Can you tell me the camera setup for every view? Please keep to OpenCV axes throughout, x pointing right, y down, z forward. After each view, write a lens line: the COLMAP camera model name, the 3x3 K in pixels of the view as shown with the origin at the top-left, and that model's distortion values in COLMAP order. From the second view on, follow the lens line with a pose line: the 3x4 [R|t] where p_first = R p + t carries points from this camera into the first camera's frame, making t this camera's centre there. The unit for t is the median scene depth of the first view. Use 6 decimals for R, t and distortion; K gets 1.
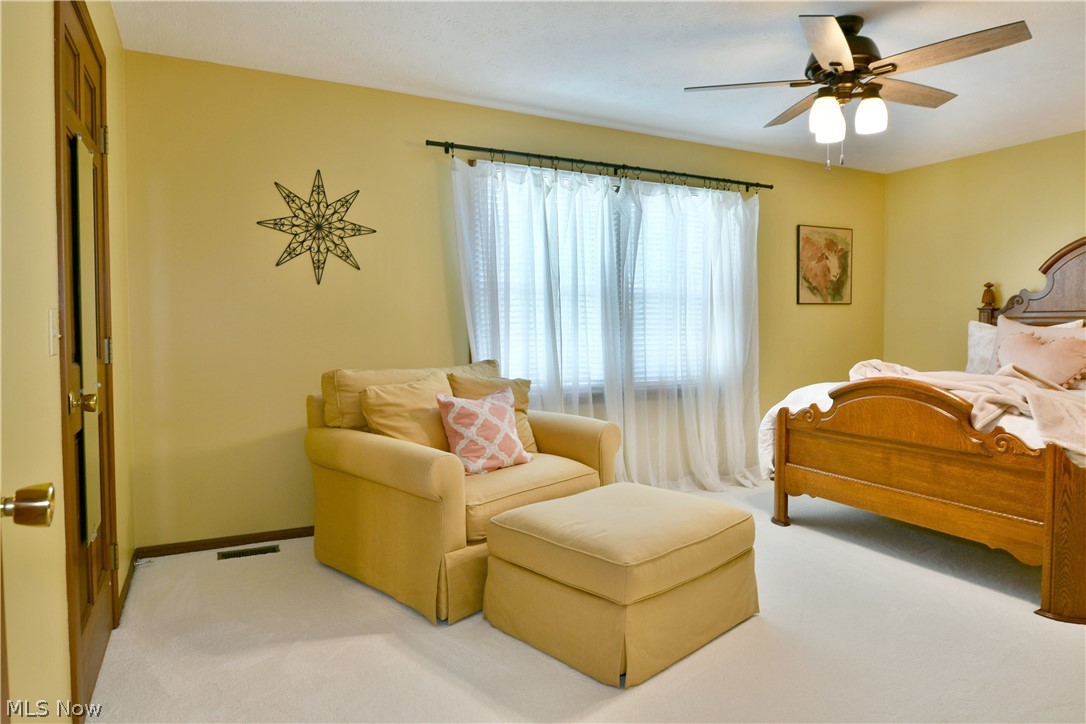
lens RADIAL K [[665.8, 0, 538.8], [0, 665.8, 355.7], [0, 0, 1]] dist [-0.011711, -0.001913]
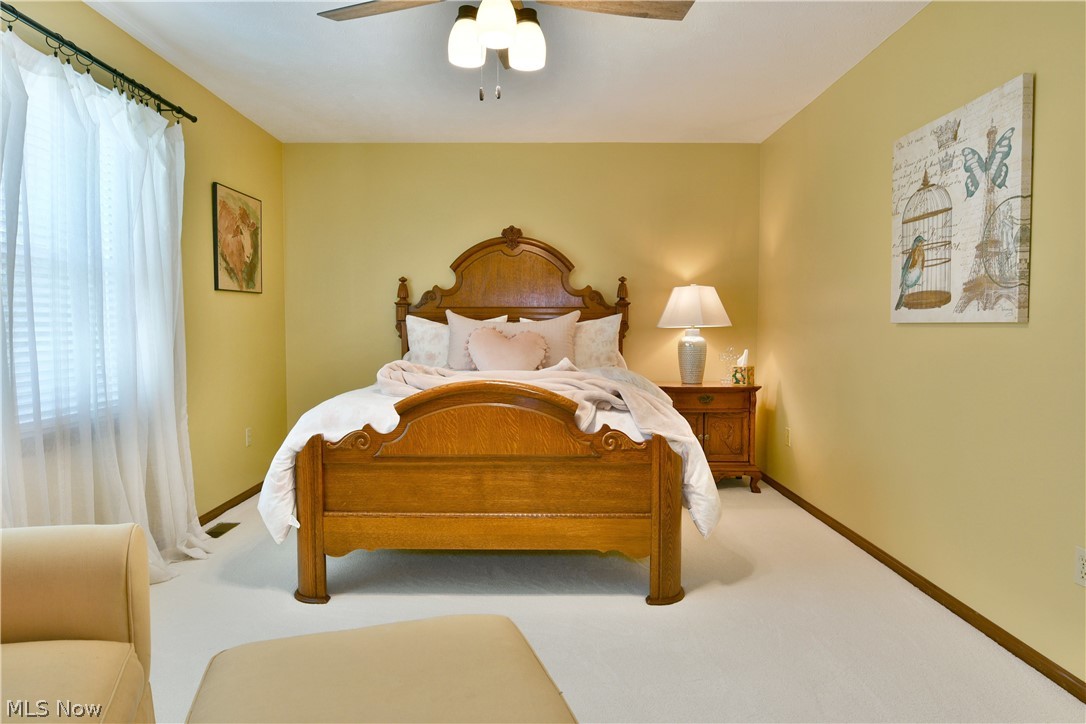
lens RADIAL K [[665.8, 0, 538.8], [0, 665.8, 355.7], [0, 0, 1]] dist [-0.011711, -0.001913]
pose [[0.452502, -0.039877, 0.890872, -0.140858], [0.037013, 0.998979, 0.025916, -0.014182], [-0.890995, 0.021246, 0.453515, 0.455766]]
